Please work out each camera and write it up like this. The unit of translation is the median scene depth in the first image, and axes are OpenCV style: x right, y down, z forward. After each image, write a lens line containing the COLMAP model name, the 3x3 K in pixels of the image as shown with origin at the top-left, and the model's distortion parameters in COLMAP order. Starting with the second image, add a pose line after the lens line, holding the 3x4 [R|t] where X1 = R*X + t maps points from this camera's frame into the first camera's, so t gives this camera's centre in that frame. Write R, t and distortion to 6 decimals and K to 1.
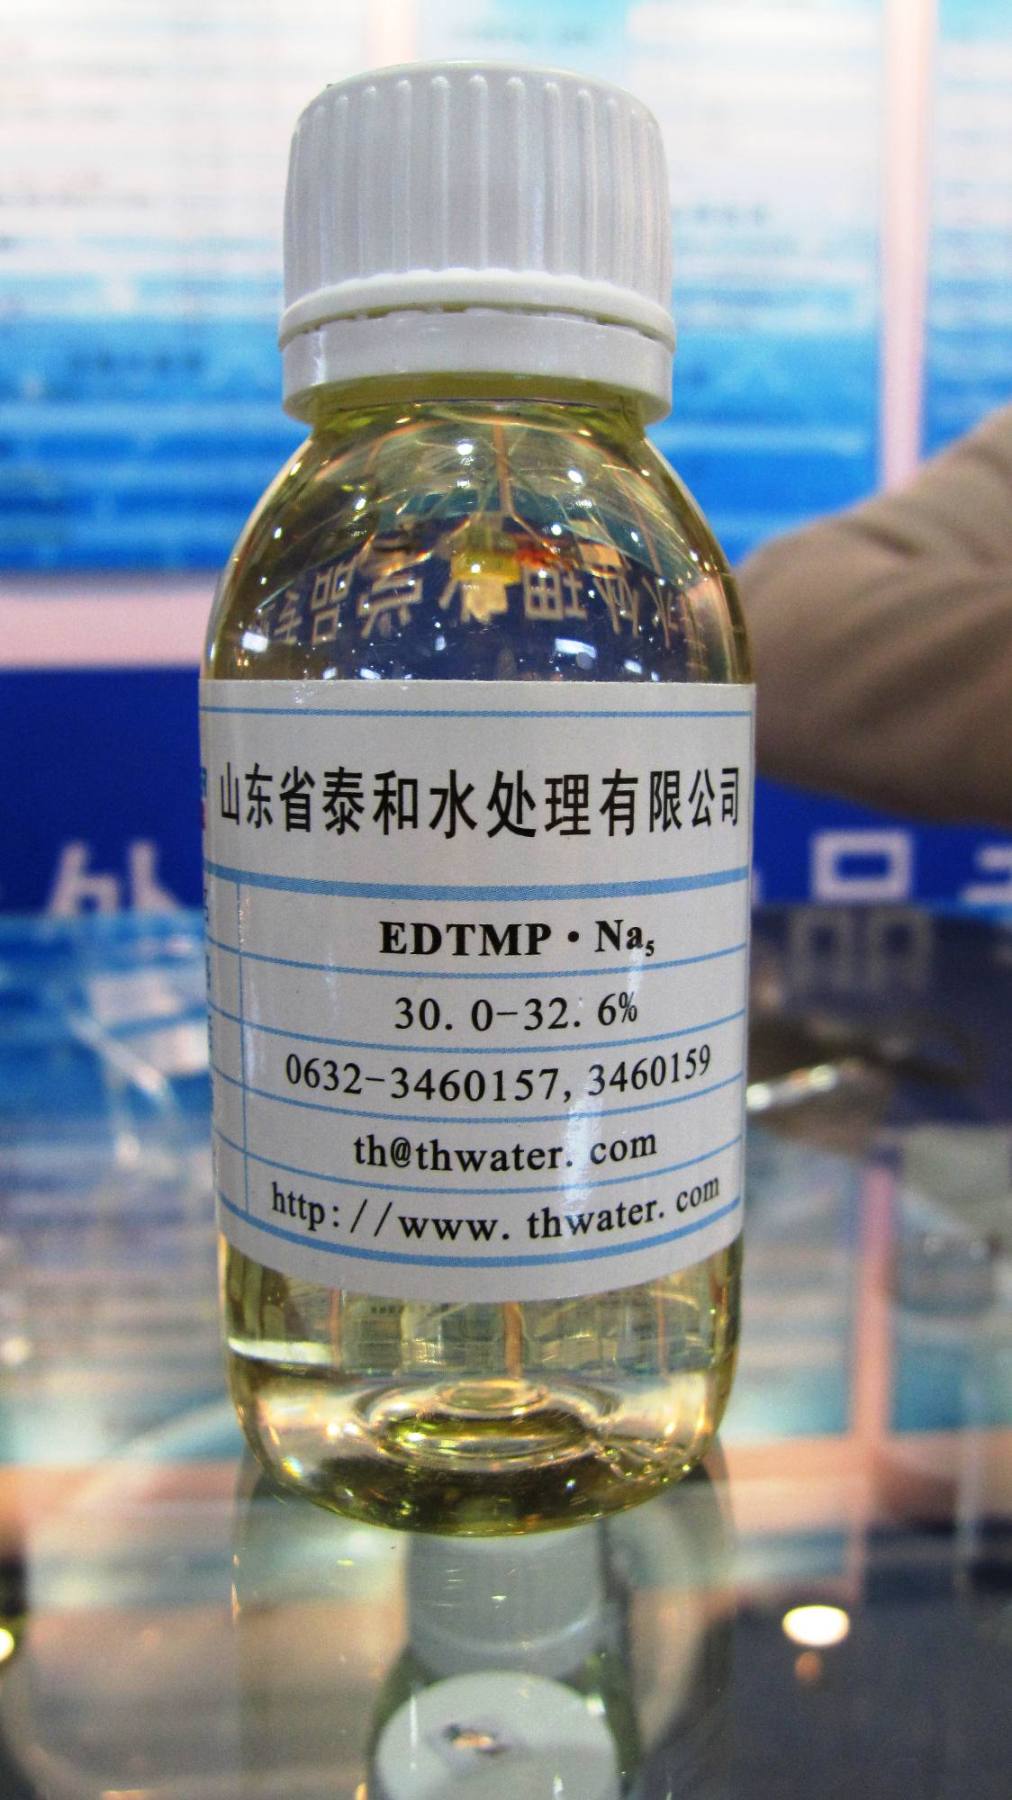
lens RADIAL K [[1600.9, 0, 556.2], [0, 1600.9, 905.4], [0, 0, 1]] dist [0.005673, 0.001912]
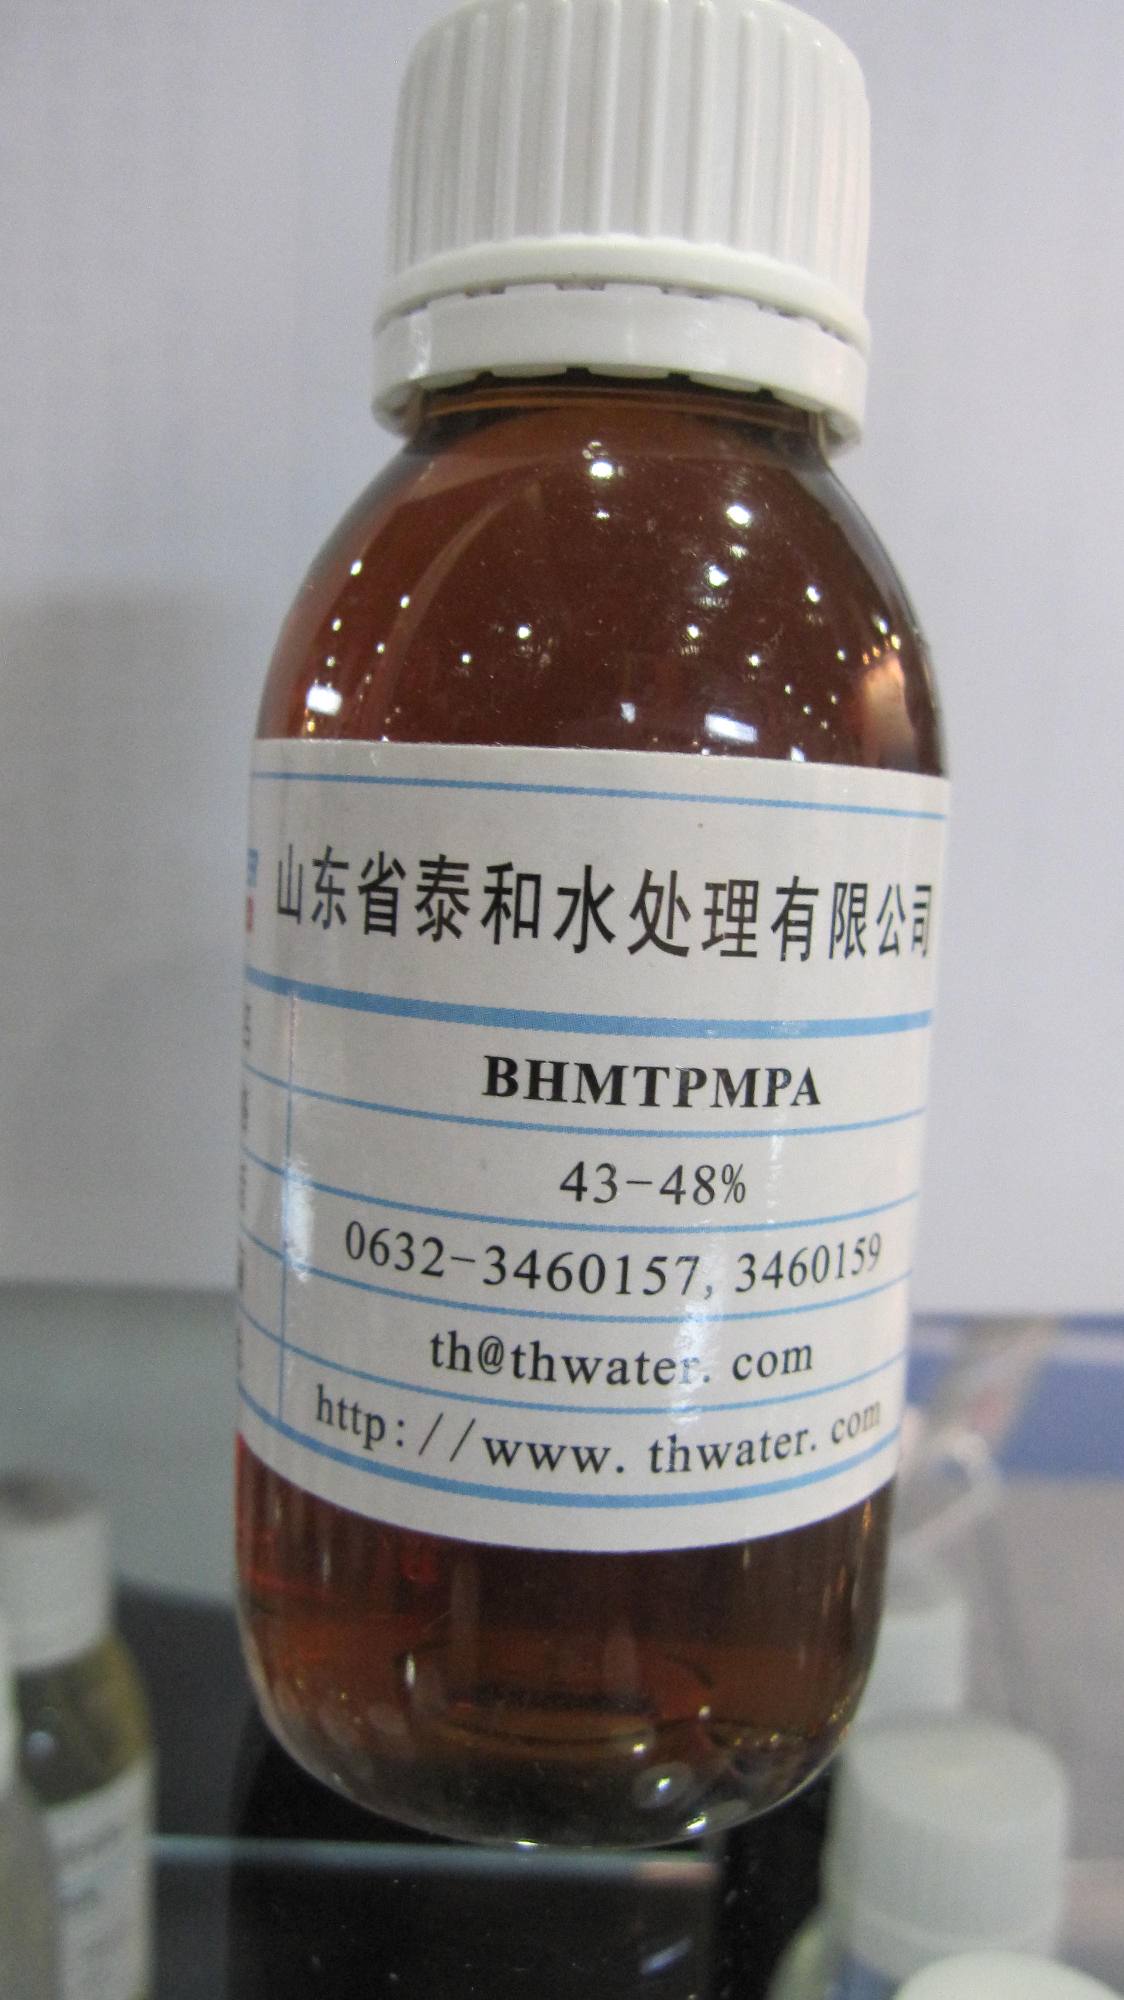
lens RADIAL K [[1729.1, 0, 617.9], [0, 1729.1, 1020.8], [0, 0, 1]] dist [-0.002448, -0.004109]
pose [[0.998240, 0.049395, 0.032819, -0.071370], [-0.048668, 0.998560, -0.022586, 0.008635], [-0.033887, 0.020949, 0.999206, 0.158687]]
